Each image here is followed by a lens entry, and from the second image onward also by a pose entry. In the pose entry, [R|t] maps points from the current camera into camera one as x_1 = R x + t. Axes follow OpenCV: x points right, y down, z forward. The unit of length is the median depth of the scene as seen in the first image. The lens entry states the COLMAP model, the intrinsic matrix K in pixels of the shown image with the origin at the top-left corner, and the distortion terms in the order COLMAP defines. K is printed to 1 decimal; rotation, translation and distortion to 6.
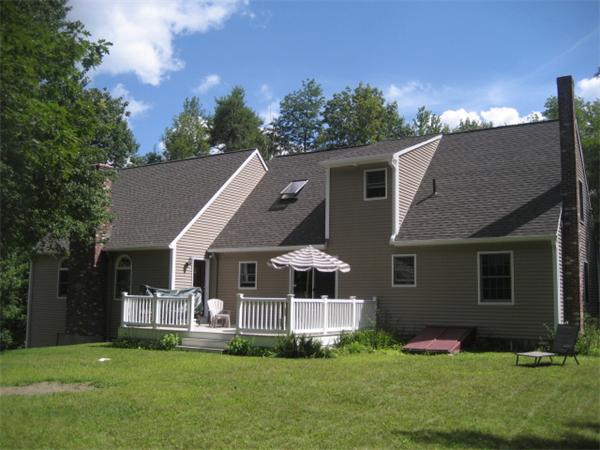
lens RADIAL K [[625.8, 0, 300.0], [0, 625.8, 225.0], [0, 0, 1]] dist [-0.180606, 0.313547]
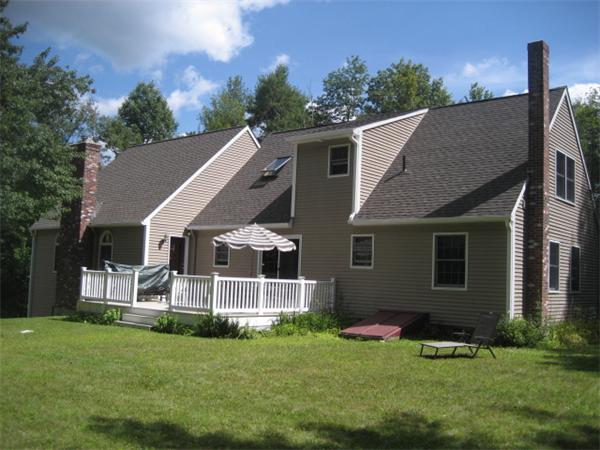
lens RADIAL K [[625.8, 0, 300.0], [0, 625.8, 225.0], [0, 0, 1]] dist [-0.180606, 0.313547]
pose [[0.991211, 0.013907, -0.131556, 0.193424], [-0.009755, 0.999435, 0.032151, 0.003106], [0.131928, -0.030585, 0.990787, 0.040813]]
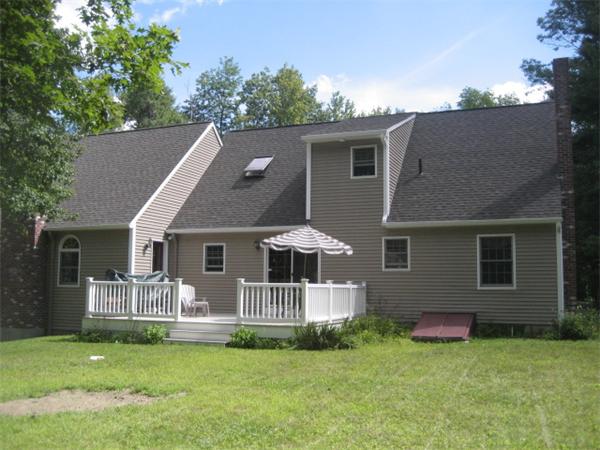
lens RADIAL K [[625.8, 0, 300.0], [0, 625.8, 225.0], [0, 0, 1]] dist [-0.180606, 0.313547]
pose [[0.982285, 0.012949, 0.186947, -0.149785], [-0.017001, 0.999654, 0.020086, 0.012722], [-0.186622, -0.022908, 0.982165, 0.097215]]
